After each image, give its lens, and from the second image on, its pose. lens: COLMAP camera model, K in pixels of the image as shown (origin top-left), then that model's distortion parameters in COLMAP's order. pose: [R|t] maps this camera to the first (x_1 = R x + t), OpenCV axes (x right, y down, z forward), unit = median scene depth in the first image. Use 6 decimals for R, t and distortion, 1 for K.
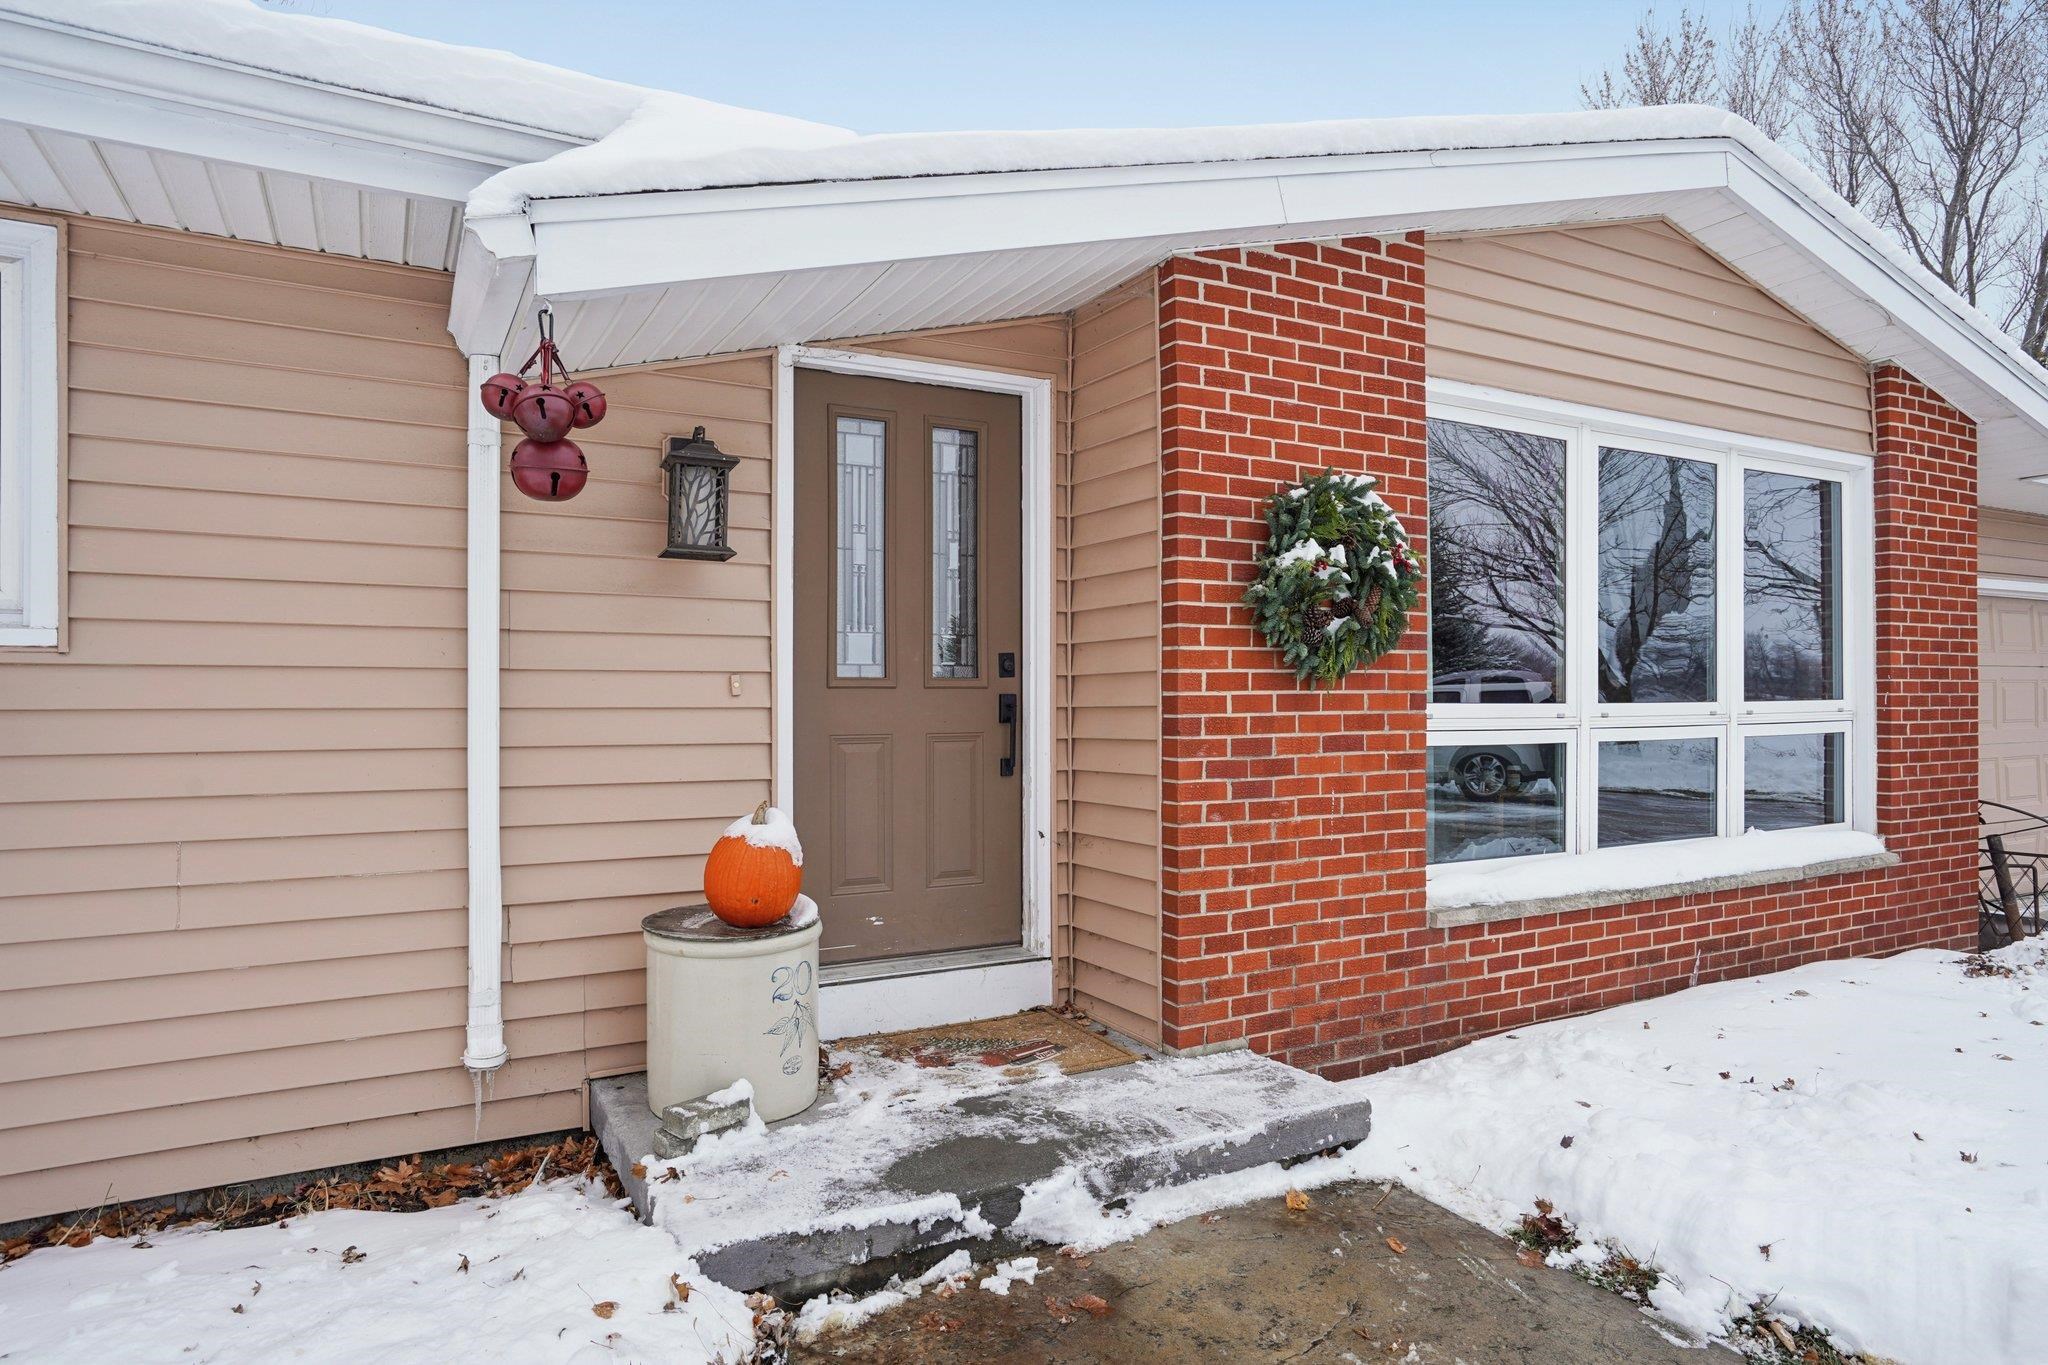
lens RADIAL K [[1177.2, 0, 1017.7], [0, 1177.2, 606.5], [0, 0, 1]] dist [-0.002650, 0.001093]
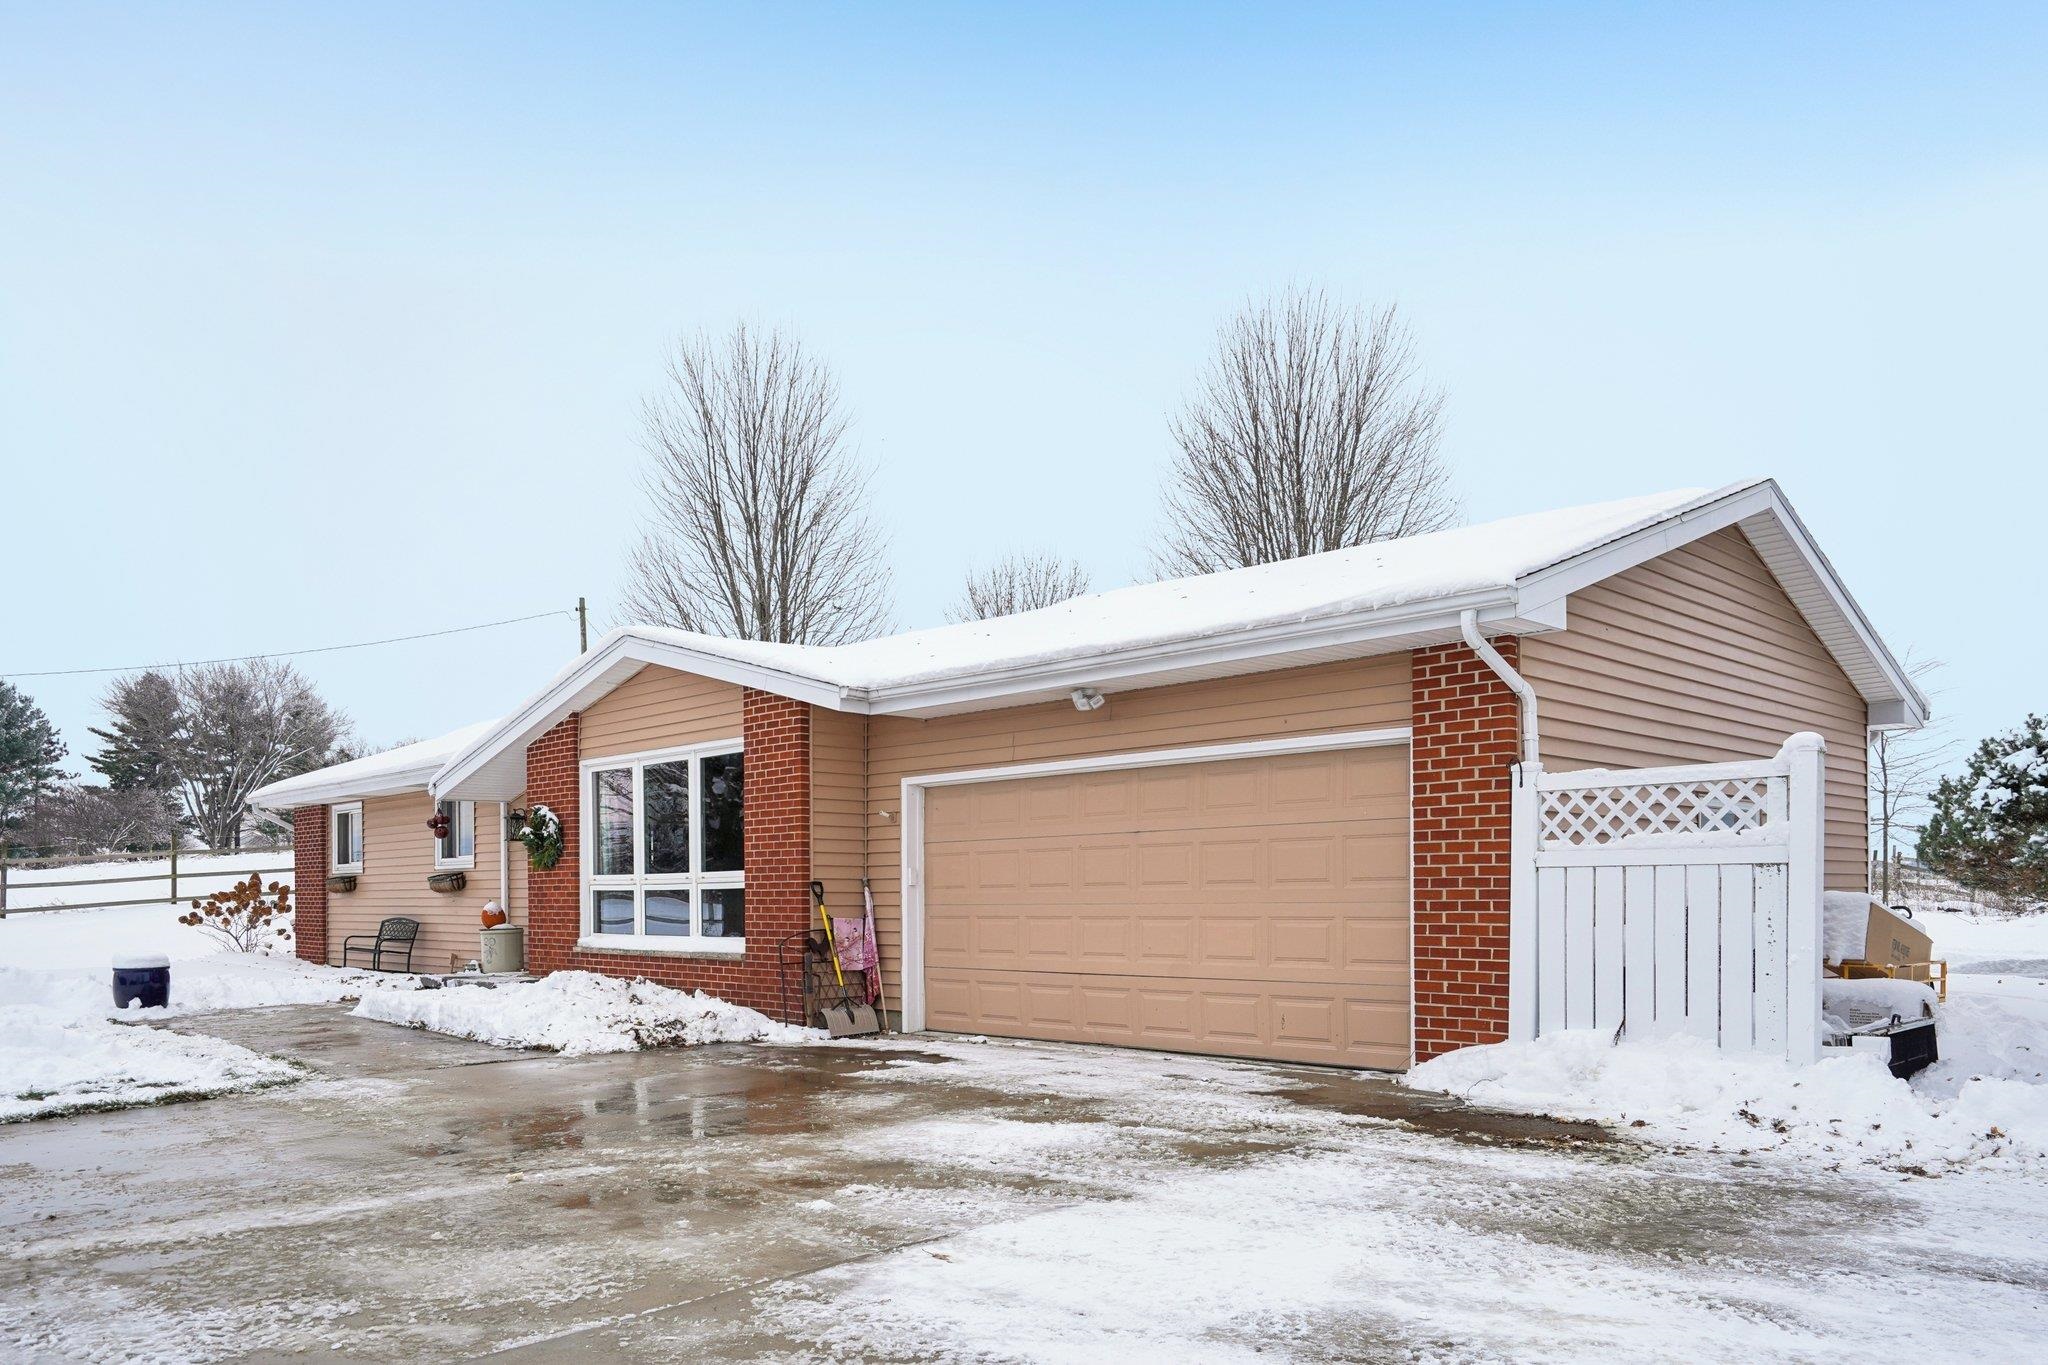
lens RADIAL K [[1427.2, 0, 1024.0], [0, 1427.2, 682.5], [0, 0, 1]] dist [-0.026203, 0.000218]
pose [[0.275992, -0.139973, -0.950913, 3.997922], [0.082848, 0.989122, -0.121552, 0.128594], [0.957583, -0.045234, 0.284586, 1.060897]]
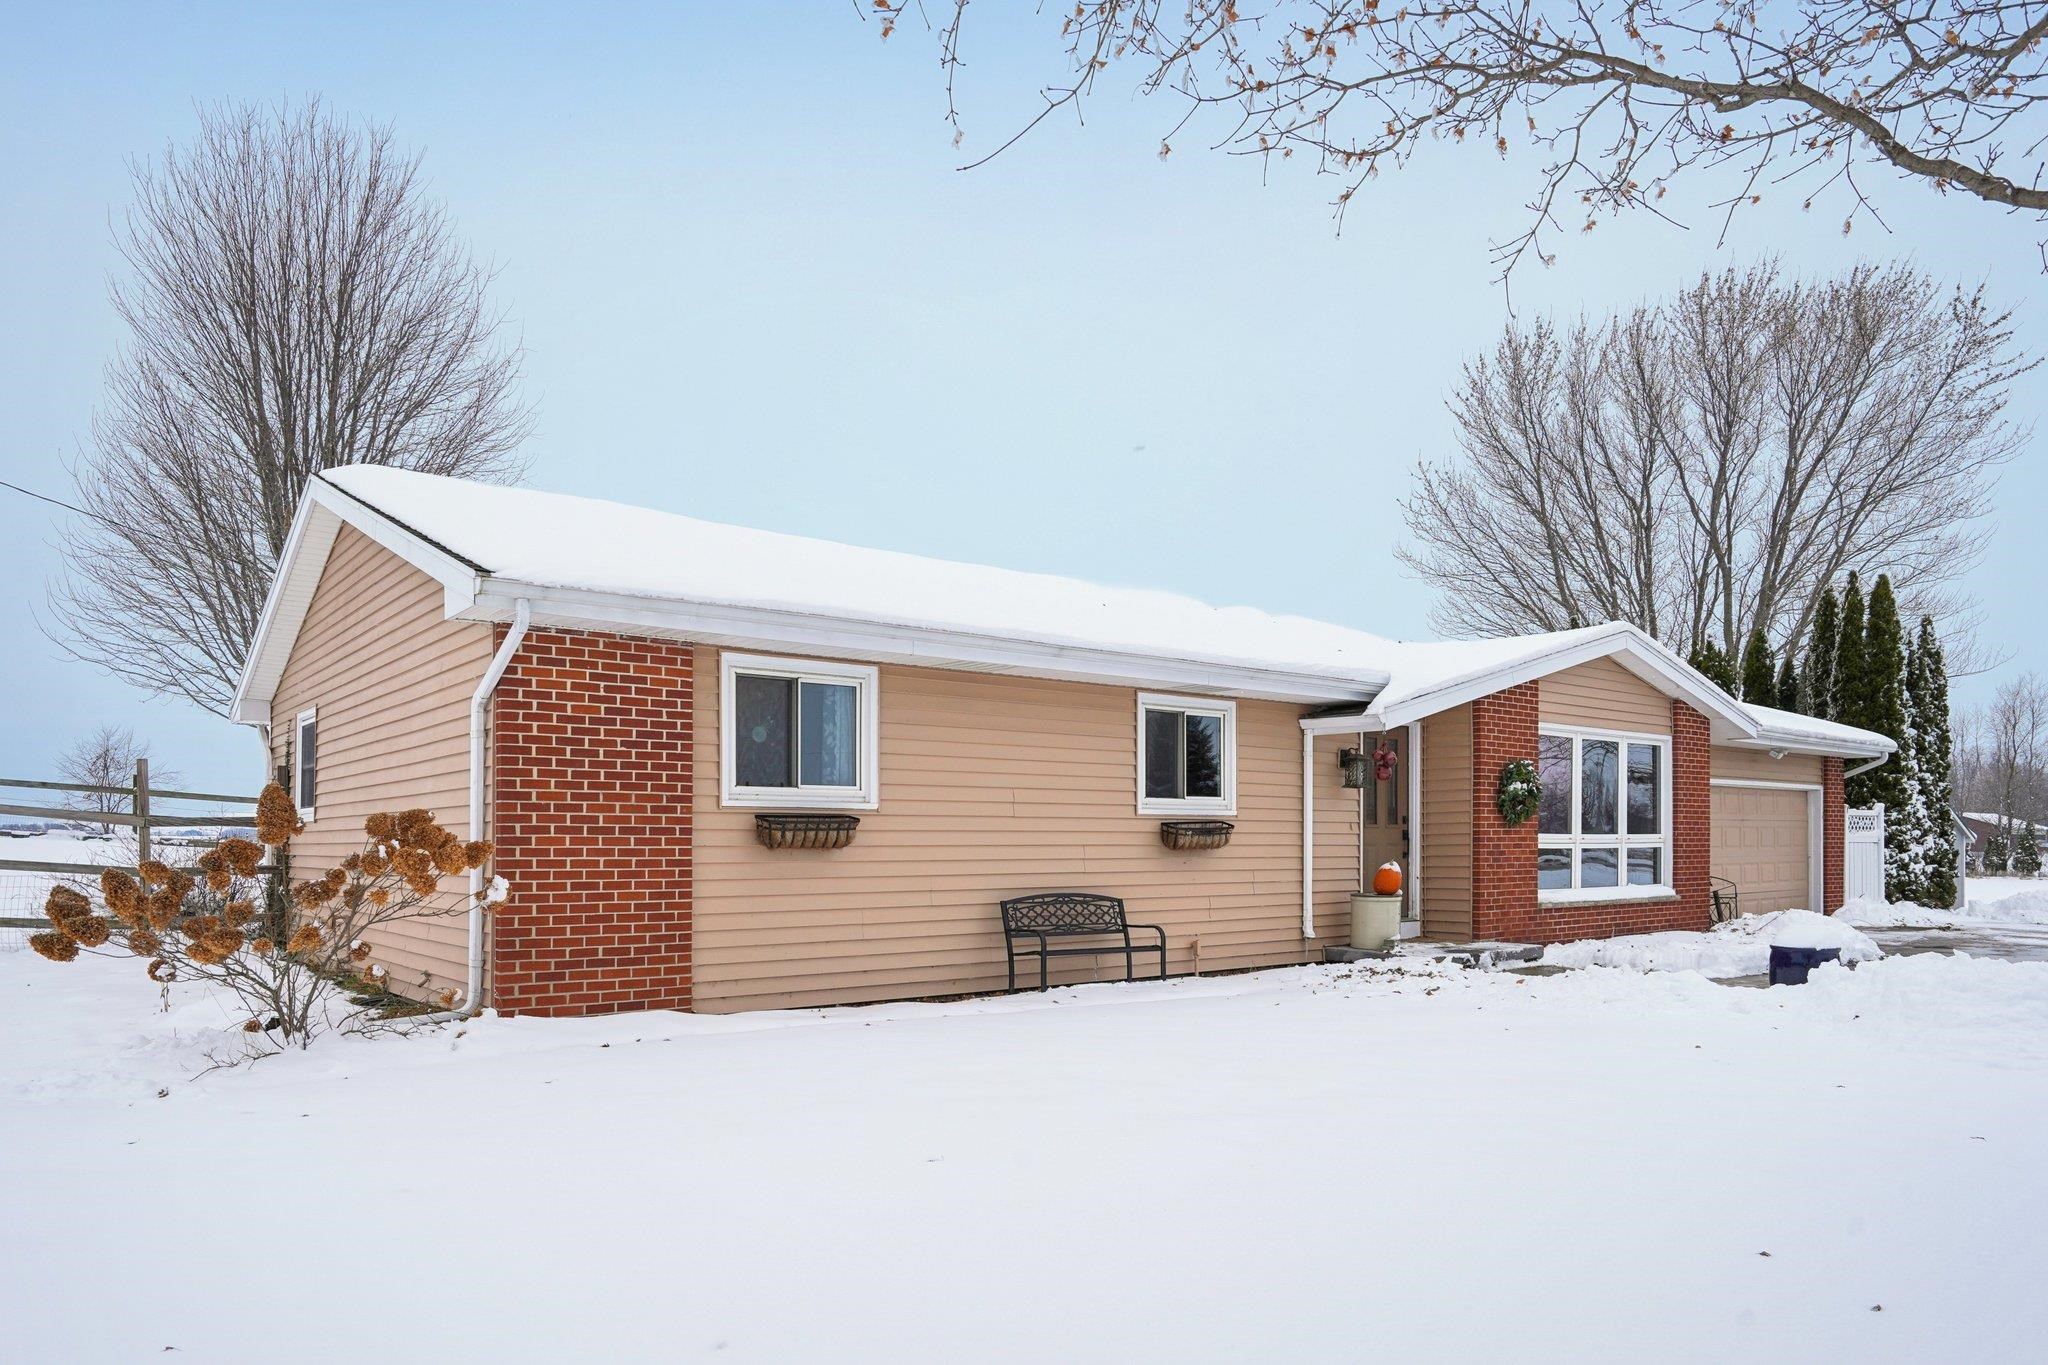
lens RADIAL K [[1300.6, 0, 1028.0], [0, 1300.6, 721.2], [0, 0, 1]] dist [-0.000368, 0.000448]
pose [[0.983978, 0.018441, 0.177332, -1.479725], [-0.015849, 0.999746, -0.016021, -0.125097], [-0.177582, 0.012954, 0.984021, -1.967861]]
